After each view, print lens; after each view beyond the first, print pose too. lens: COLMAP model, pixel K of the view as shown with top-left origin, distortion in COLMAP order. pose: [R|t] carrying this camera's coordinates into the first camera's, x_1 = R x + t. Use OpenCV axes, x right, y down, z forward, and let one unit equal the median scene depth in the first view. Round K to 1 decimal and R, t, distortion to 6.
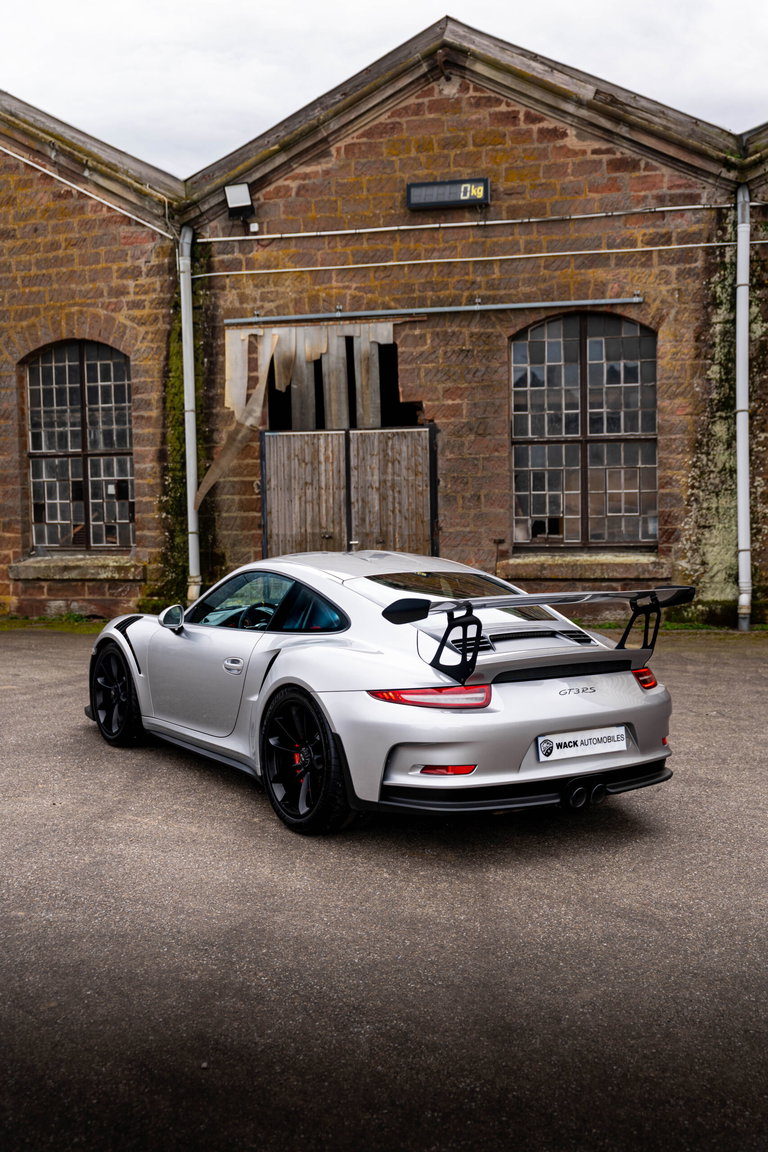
lens RADIAL K [[1281.0, 0, 400.7], [0, 1281.0, 577.1], [0, 0, 1]] dist [0.006255, 0.000000]
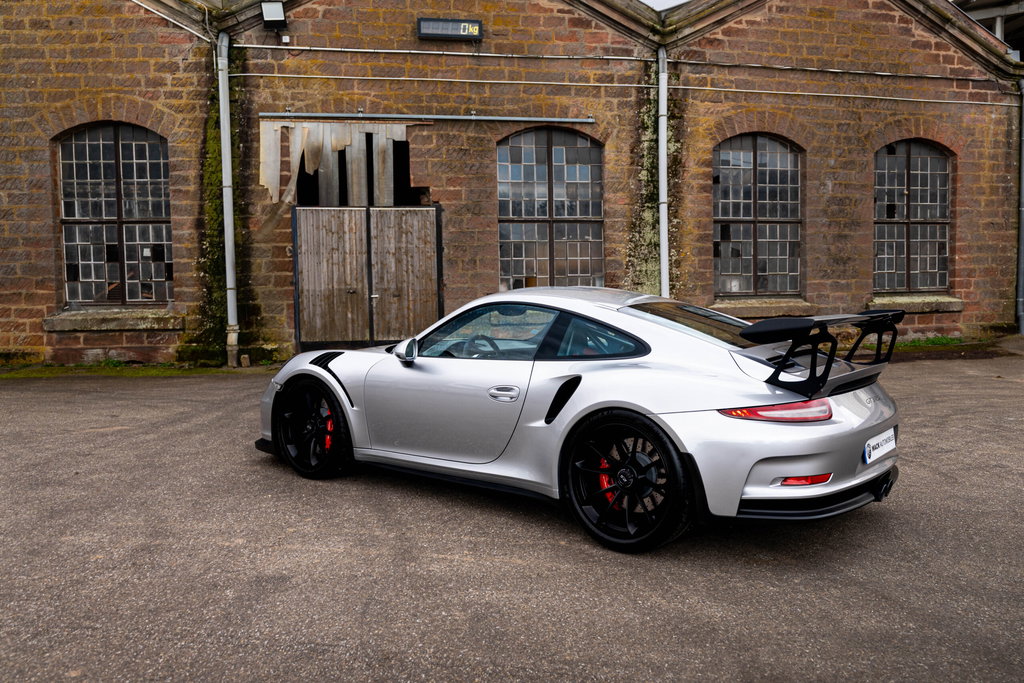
lens RADIAL K [[825.7, 0, 613.2], [0, 825.7, 323.1], [0, 0, 1]] dist [-0.007074, -0.013051]
pose [[0.920887, -0.015226, 0.389532, -0.138736], [0.018483, 0.999819, -0.004615, 0.007727], [-0.389391, 0.011449, 0.921001, 0.159578]]
